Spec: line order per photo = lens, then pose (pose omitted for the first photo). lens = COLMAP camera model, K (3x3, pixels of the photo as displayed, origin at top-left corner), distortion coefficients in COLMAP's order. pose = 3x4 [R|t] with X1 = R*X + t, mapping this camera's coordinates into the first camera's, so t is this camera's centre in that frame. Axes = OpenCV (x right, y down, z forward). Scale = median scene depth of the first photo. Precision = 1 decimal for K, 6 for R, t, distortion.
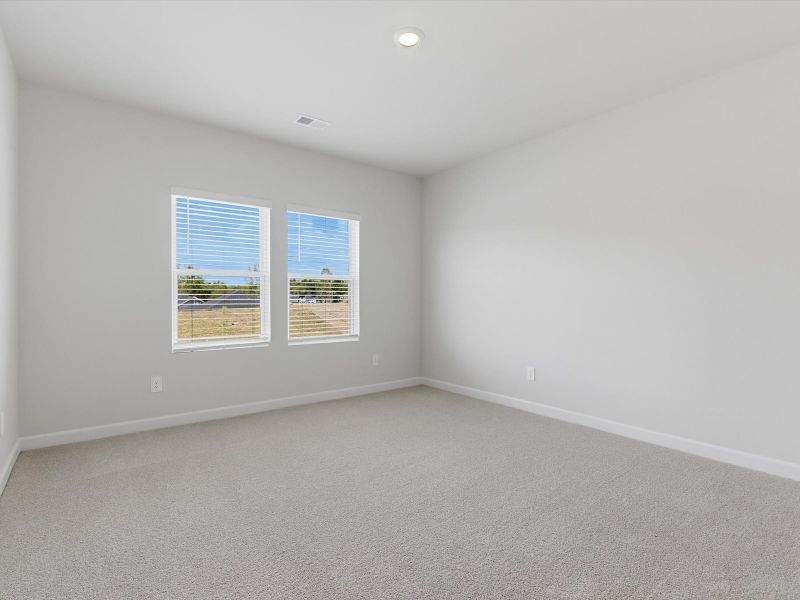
lens RADIAL K [[402.4, 0, 400.0], [0, 402.4, 300.0], [0, 0, 1]] dist [0.002106, -0.000050]
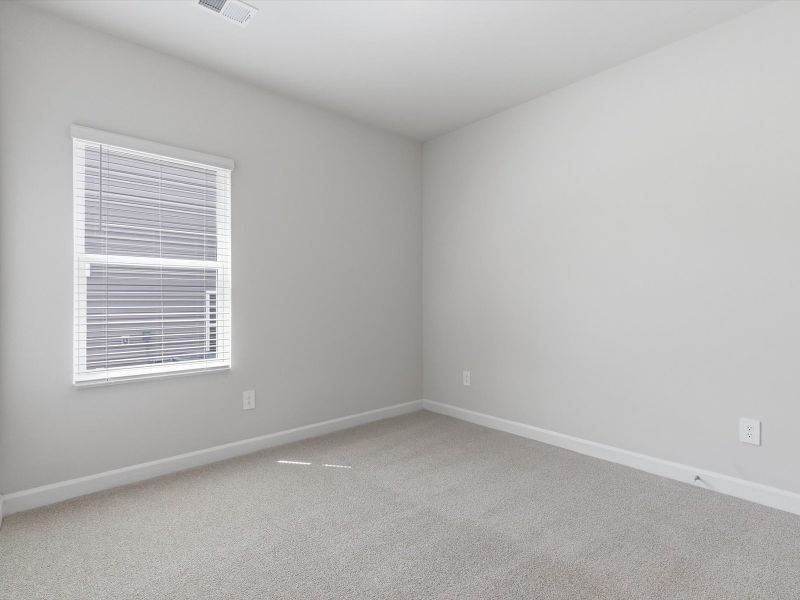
lens RADIAL K [[985.5, 0, 400.0], [0, 985.5, 300.0], [0, 0, 1]] dist [0.004253, 0.002488]
pose [[0.889320, -0.004438, 0.457263, -0.828853], [0.004479, 0.999989, 0.000995, -0.002065], [-0.457263, 0.001164, 0.889331, -0.650523]]
